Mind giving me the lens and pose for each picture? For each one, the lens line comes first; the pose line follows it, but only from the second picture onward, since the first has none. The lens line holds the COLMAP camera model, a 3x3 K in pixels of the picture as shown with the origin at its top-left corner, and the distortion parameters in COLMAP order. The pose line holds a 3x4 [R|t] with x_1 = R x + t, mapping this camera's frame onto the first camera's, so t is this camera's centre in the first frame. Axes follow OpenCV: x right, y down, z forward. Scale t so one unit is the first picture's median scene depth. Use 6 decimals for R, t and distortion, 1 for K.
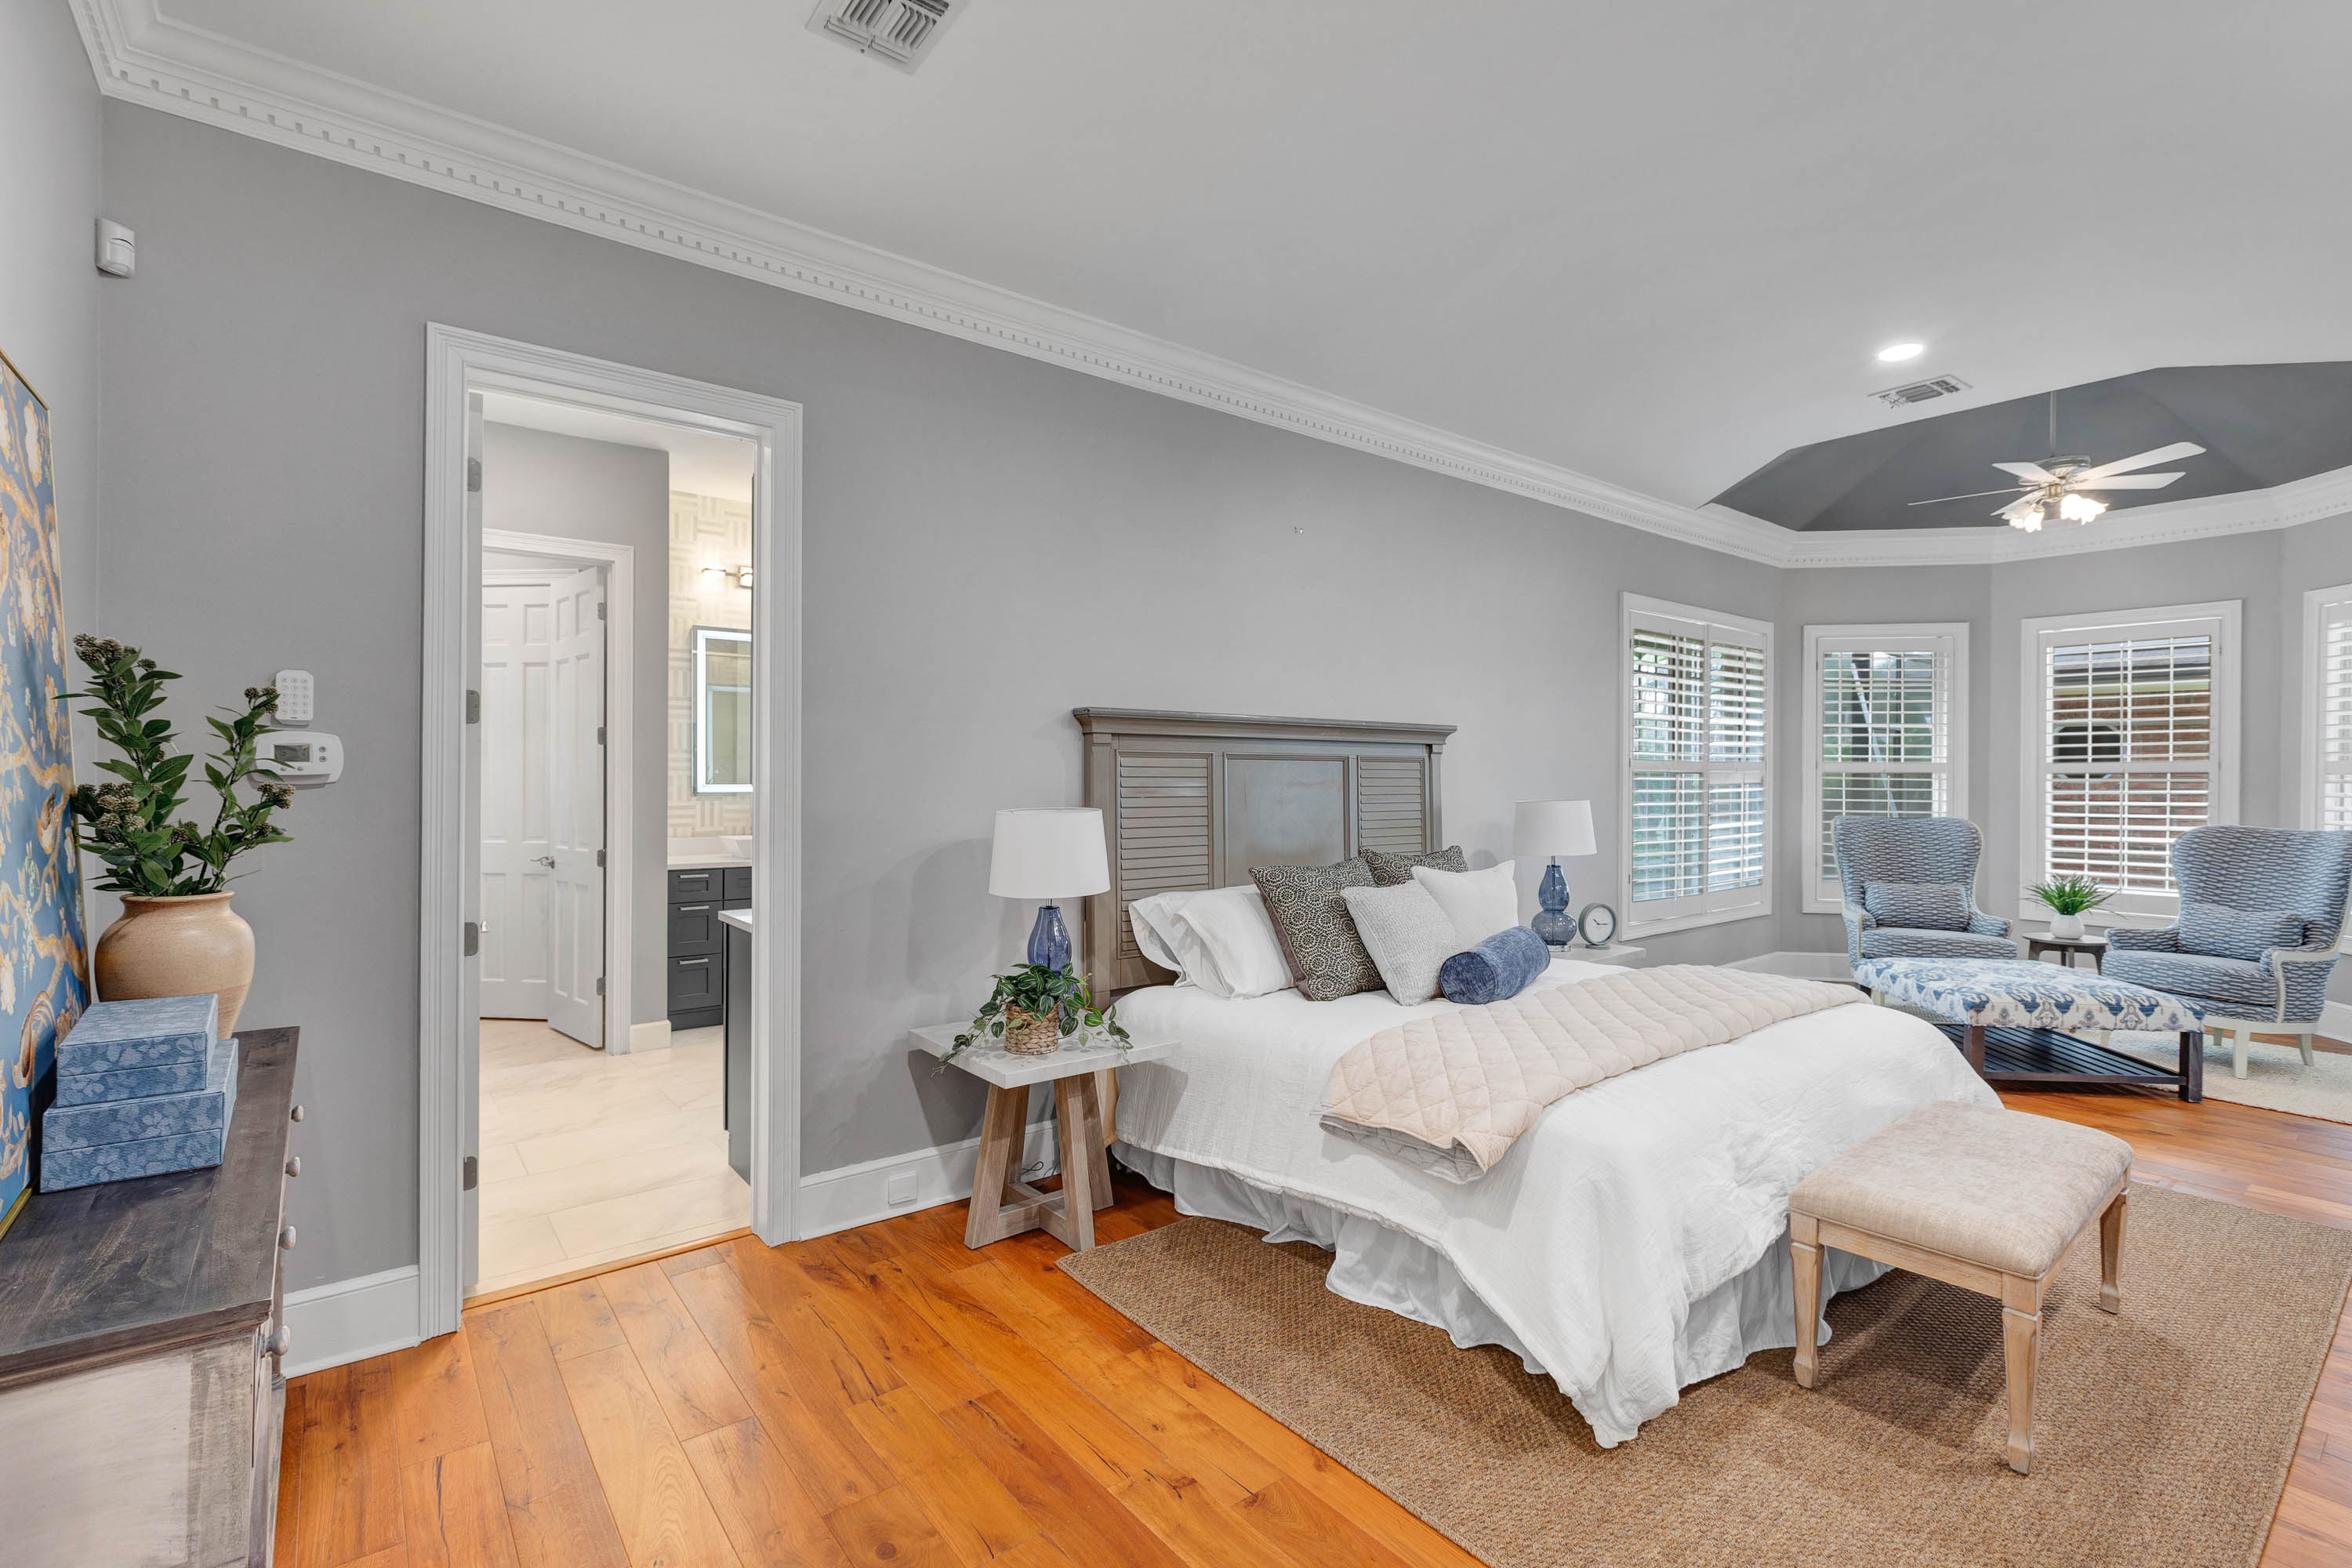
lens RADIAL K [[1070.8, 0, 1158.5], [0, 1070.8, 773.0], [0, 0, 1]] dist [0.000636, -0.001674]
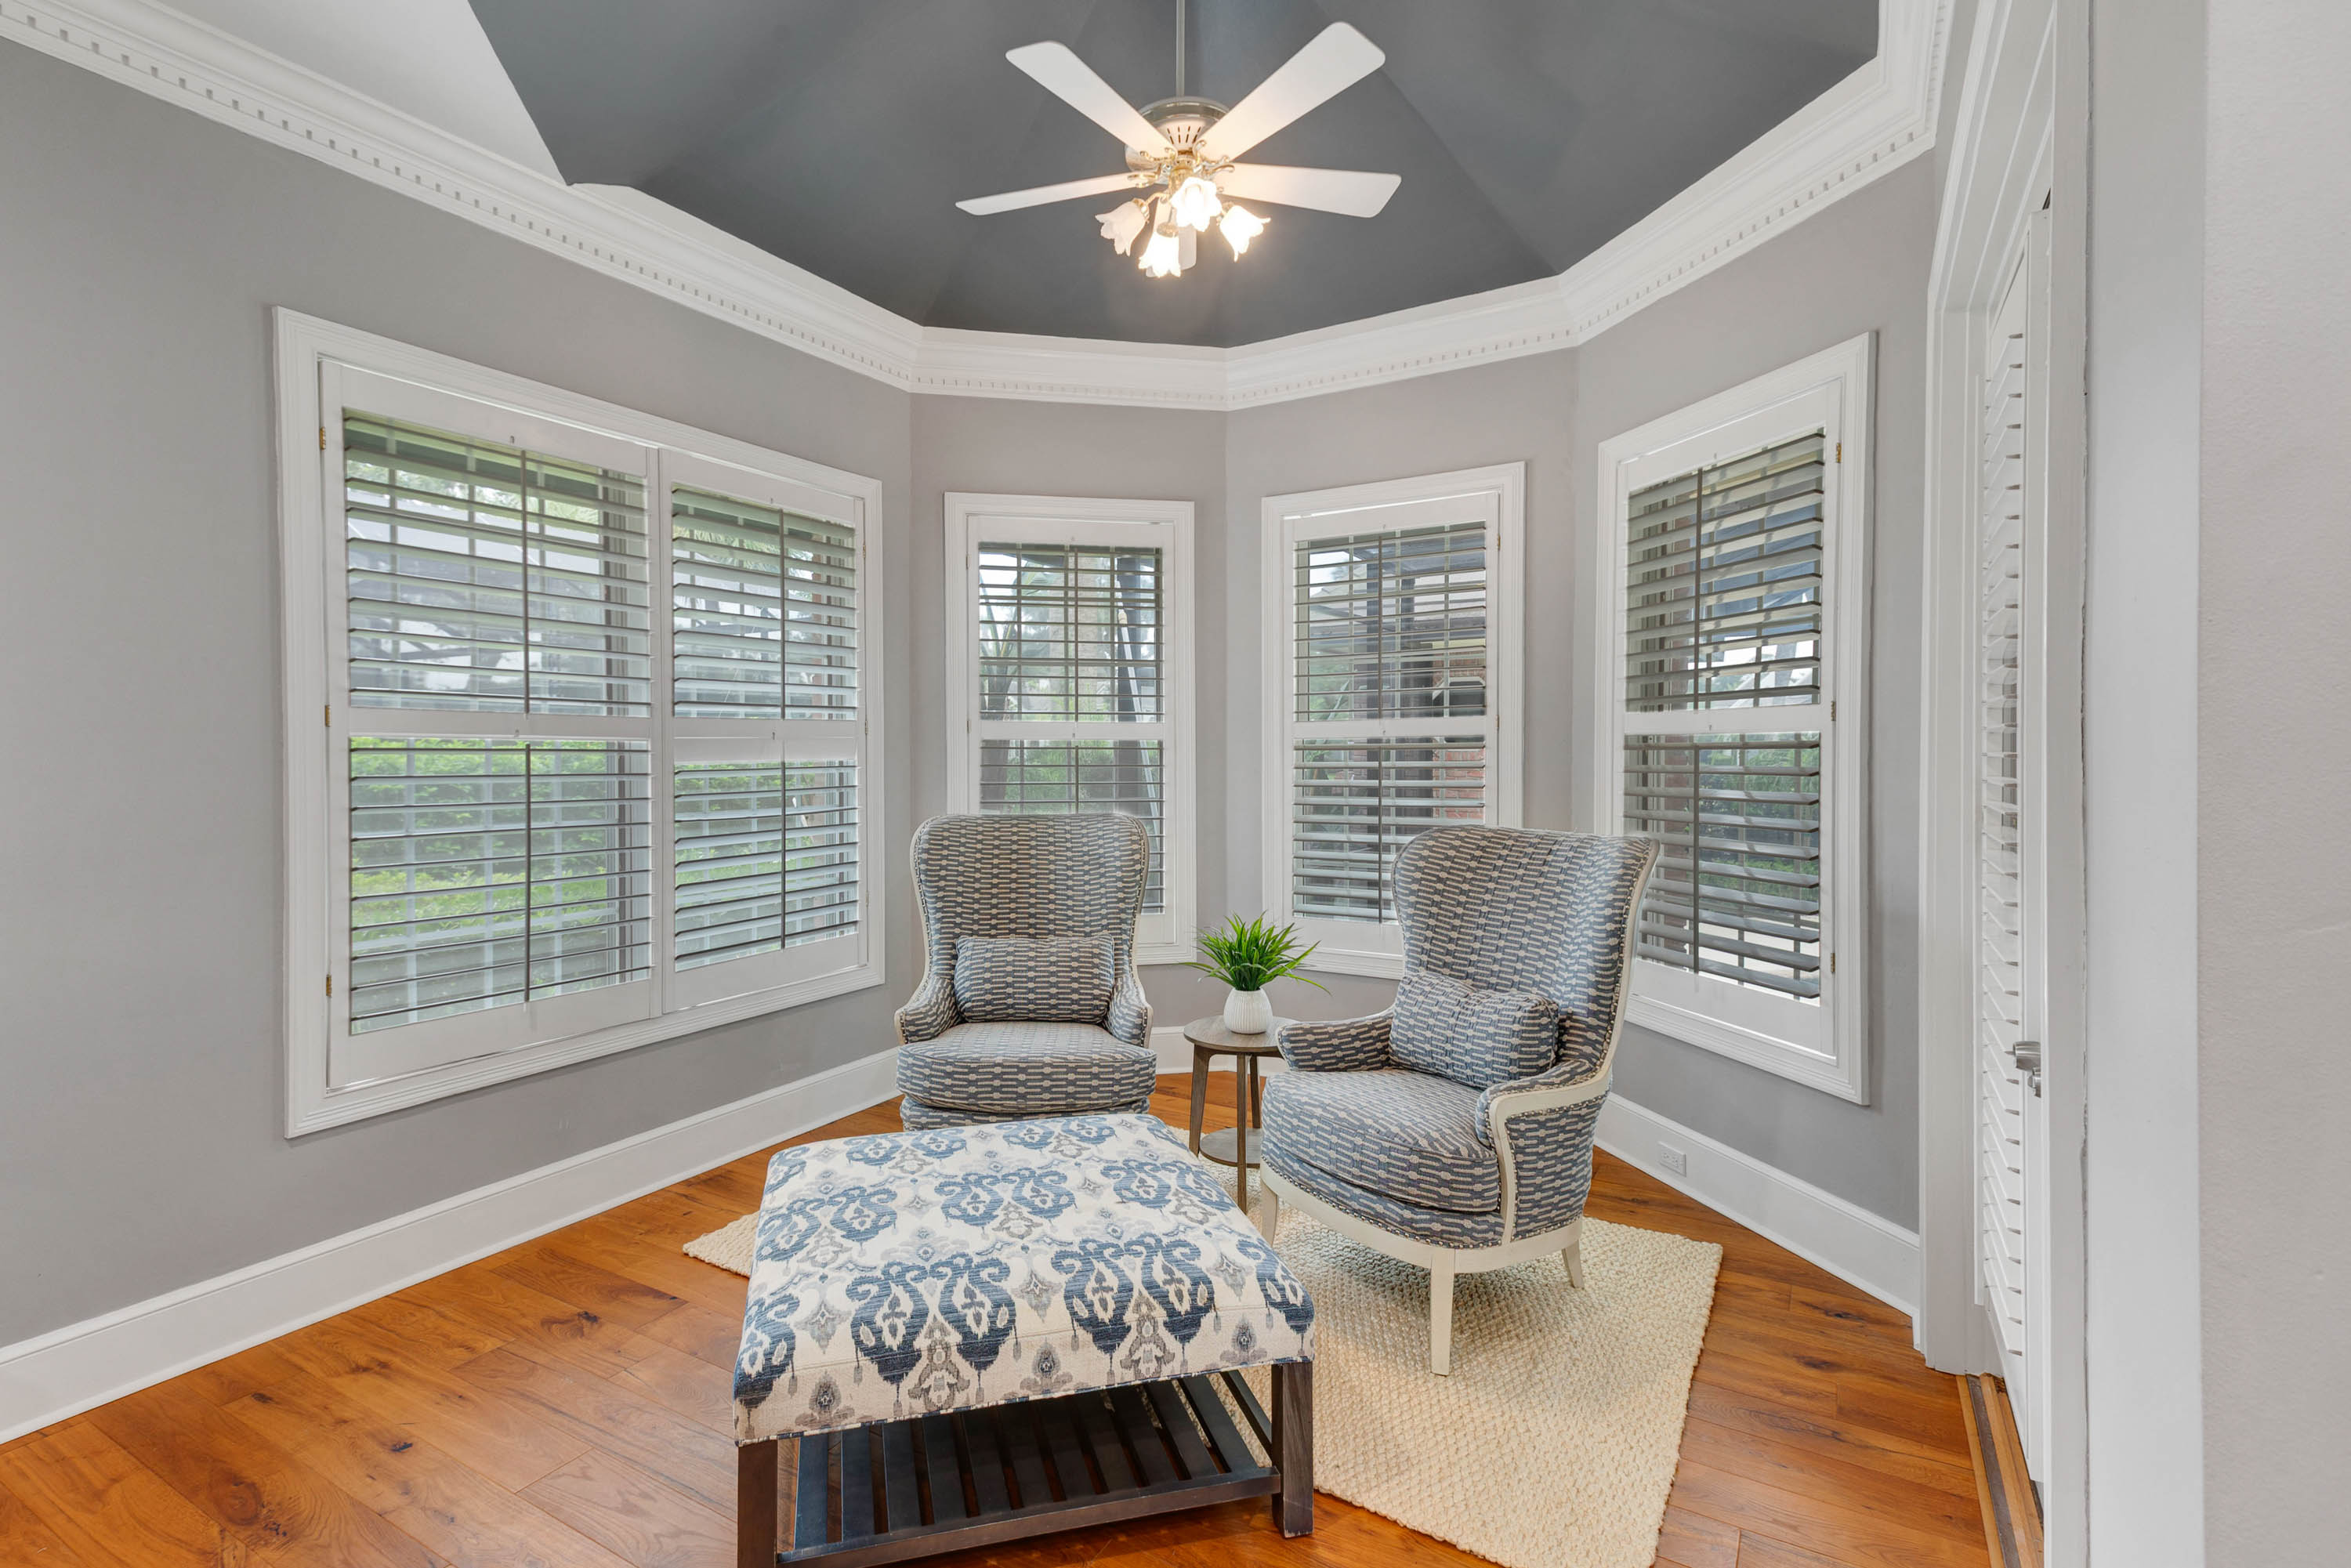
lens RADIAL K [[1130.1, 0, 1076.6], [0, 1130.1, 747.3], [0, 0, 1]] dist [0.104277, -0.000336]
pose [[0.946403, -0.003510, 0.322970, 0.611205], [0.001121, 0.999971, 0.007585, -0.000402], [-0.322987, -0.006816, 0.946379, 0.493996]]
